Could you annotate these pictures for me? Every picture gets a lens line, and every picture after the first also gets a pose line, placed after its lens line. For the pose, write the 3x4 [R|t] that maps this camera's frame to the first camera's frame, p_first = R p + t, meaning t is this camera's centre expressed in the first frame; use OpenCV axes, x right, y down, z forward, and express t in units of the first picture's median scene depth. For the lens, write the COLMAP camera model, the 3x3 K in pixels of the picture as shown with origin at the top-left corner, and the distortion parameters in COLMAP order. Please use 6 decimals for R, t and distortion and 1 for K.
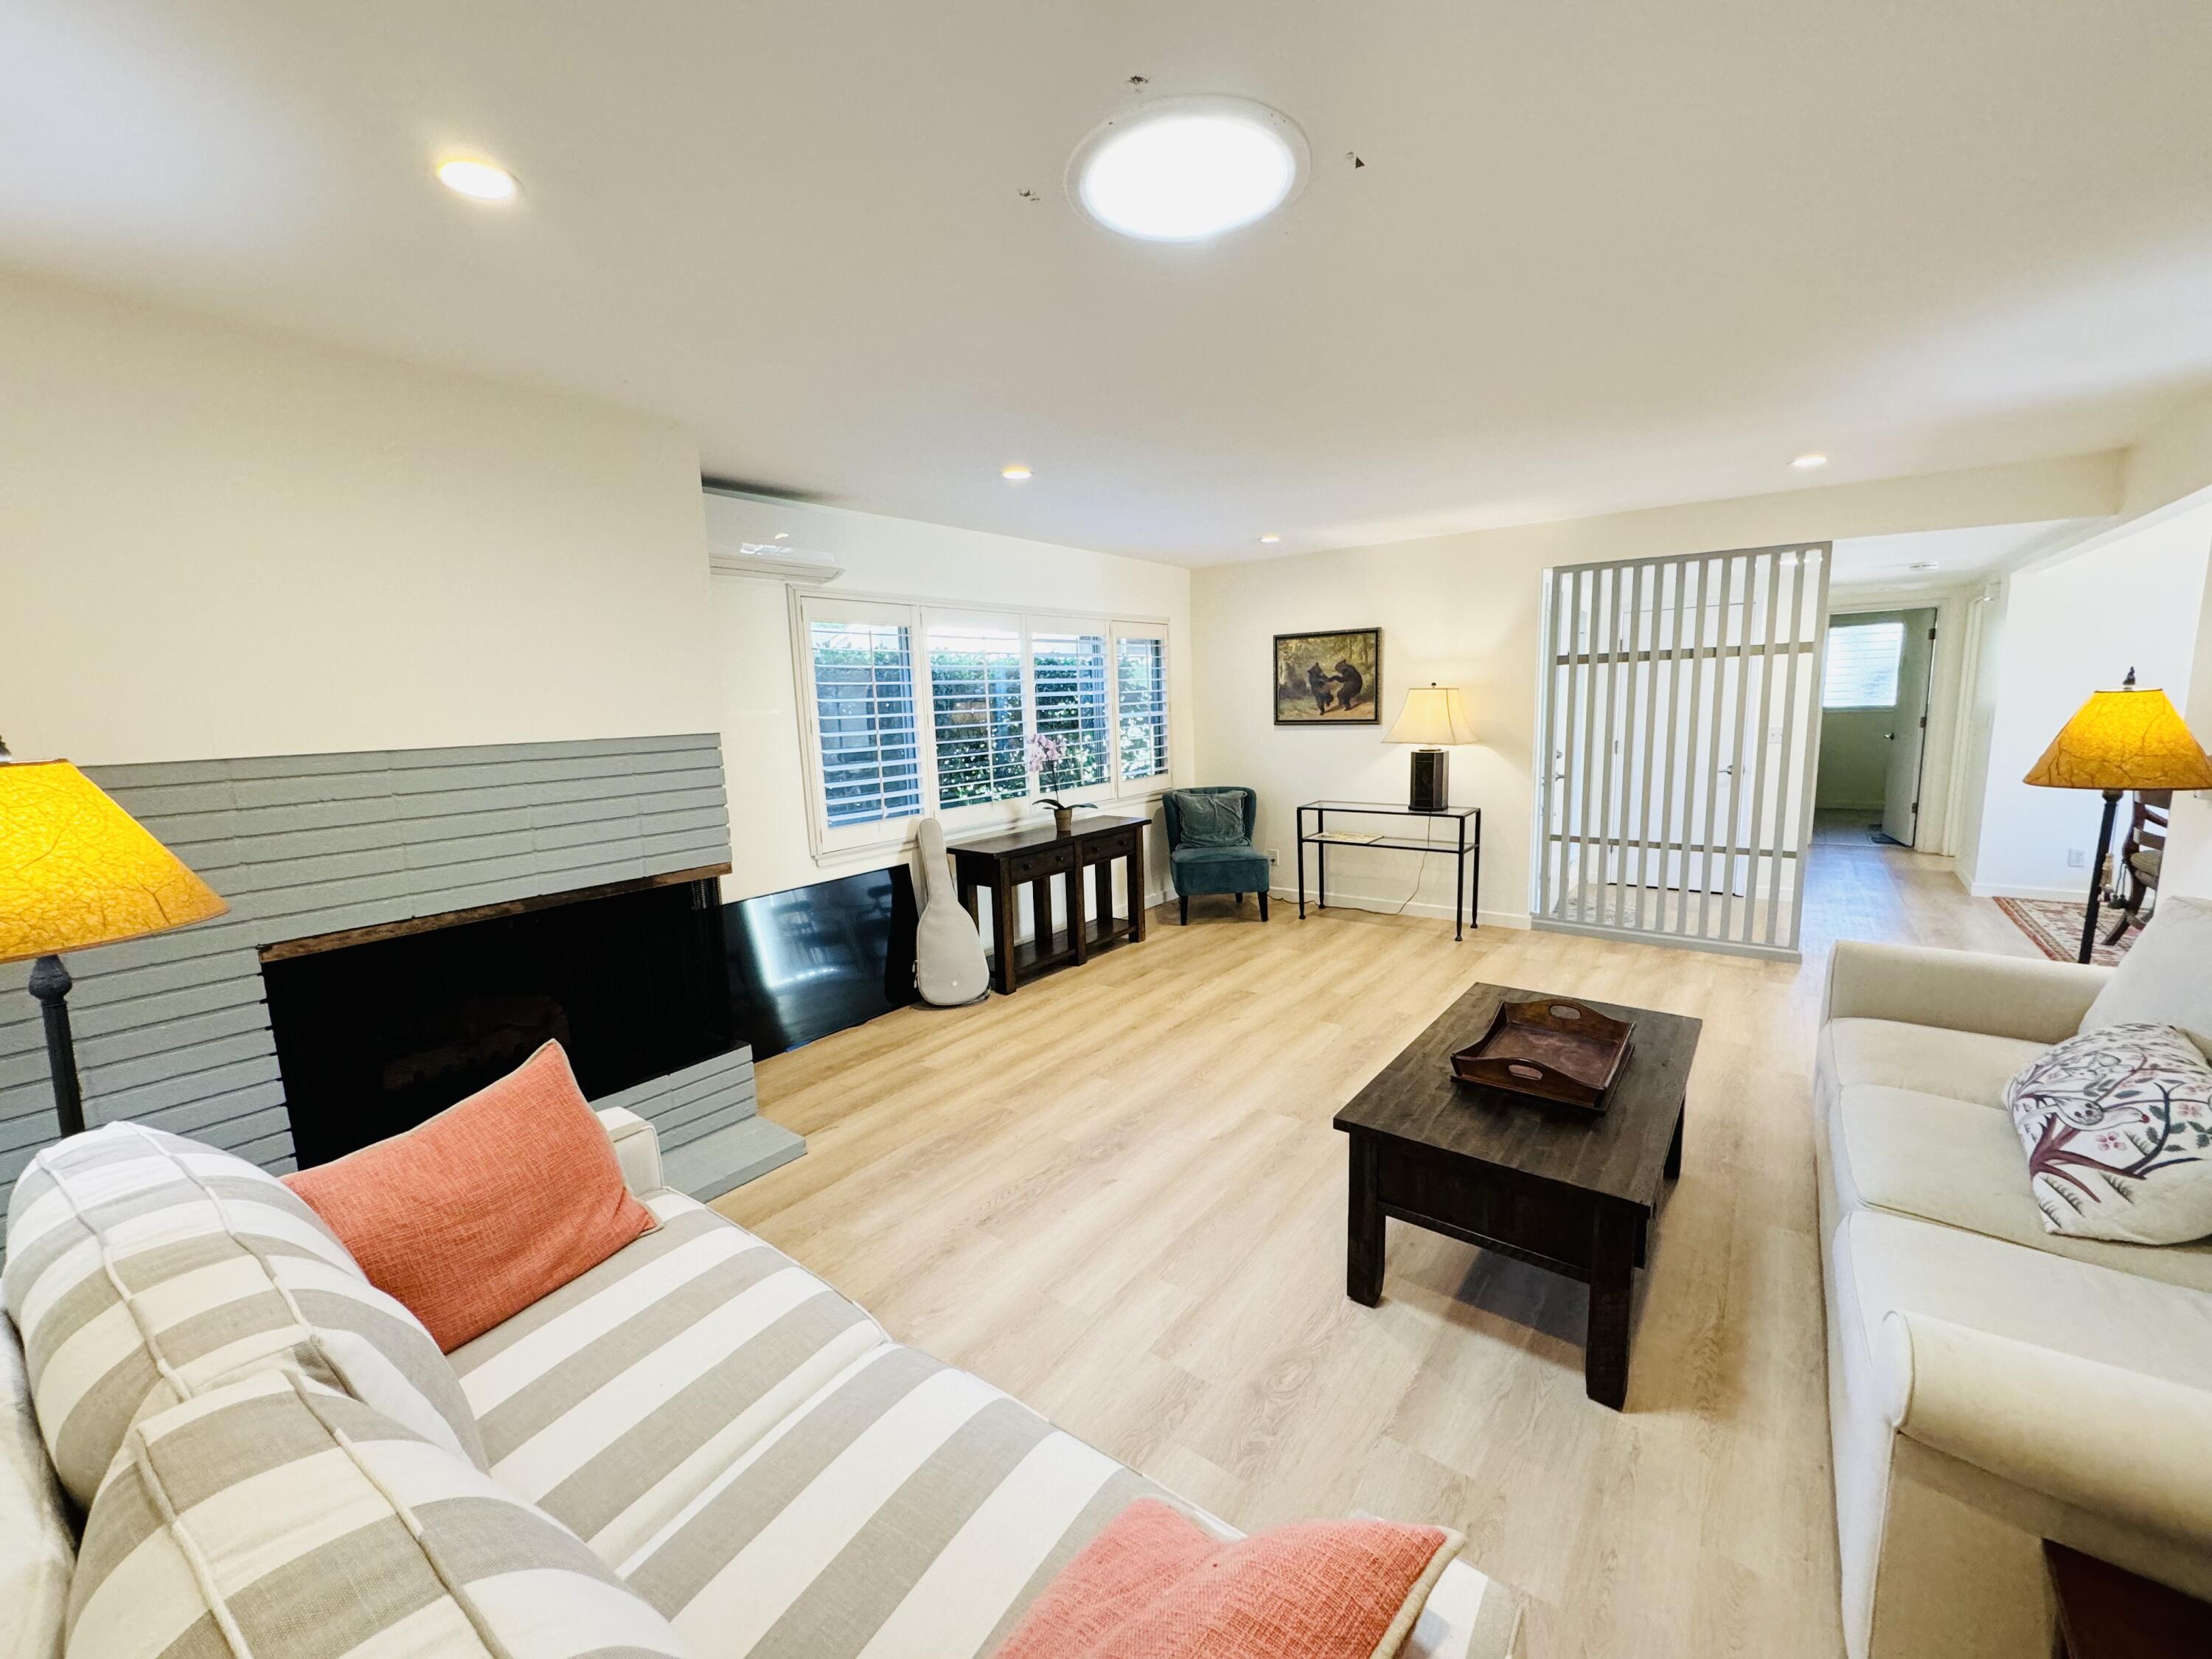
lens RADIAL K [[875.4, 0, 1111.8], [0, 875.4, 825.6], [0, 0, 1]] dist [-0.001901, -0.000188]
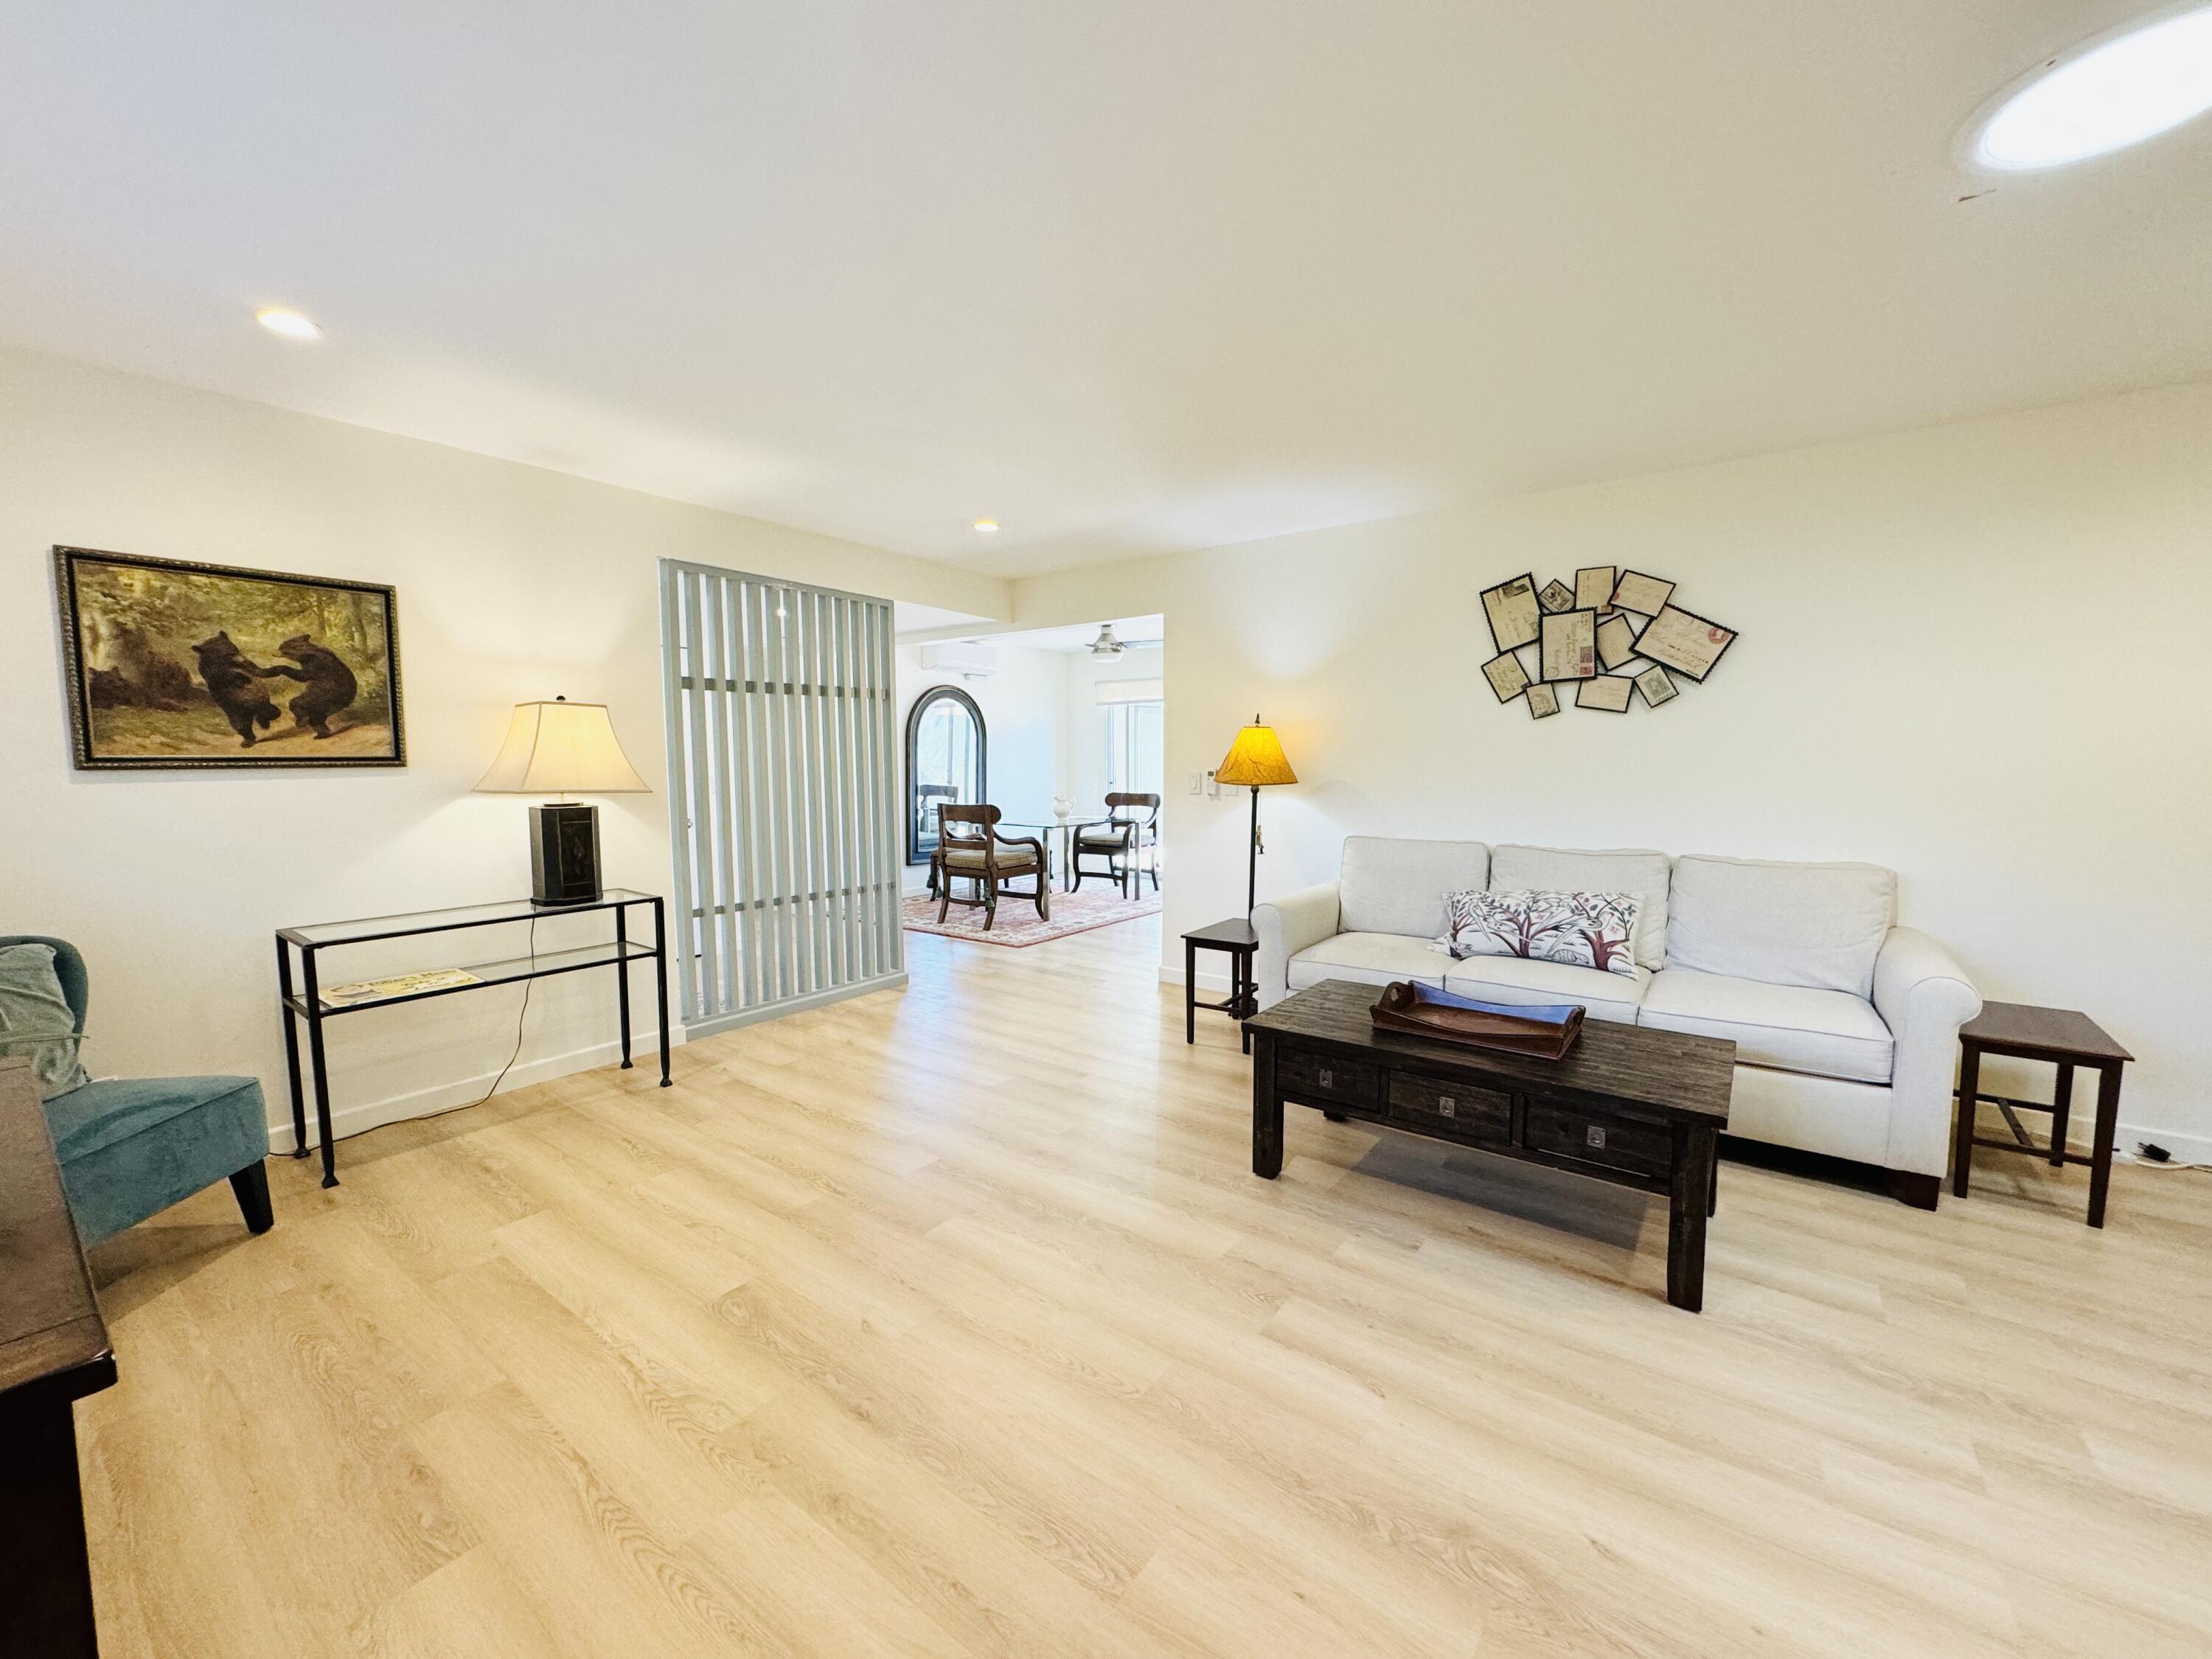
lens RADIAL K [[875.4, 0, 1109.9], [0, 875.4, 830.8], [0, 0, 1]] dist [-0.001901, -0.000188]
pose [[-0.003193, -0.054993, 0.998482, -0.241824], [0.153067, 0.986693, 0.054833, -0.041642], [-0.988211, 0.153009, 0.005267, 0.598228]]
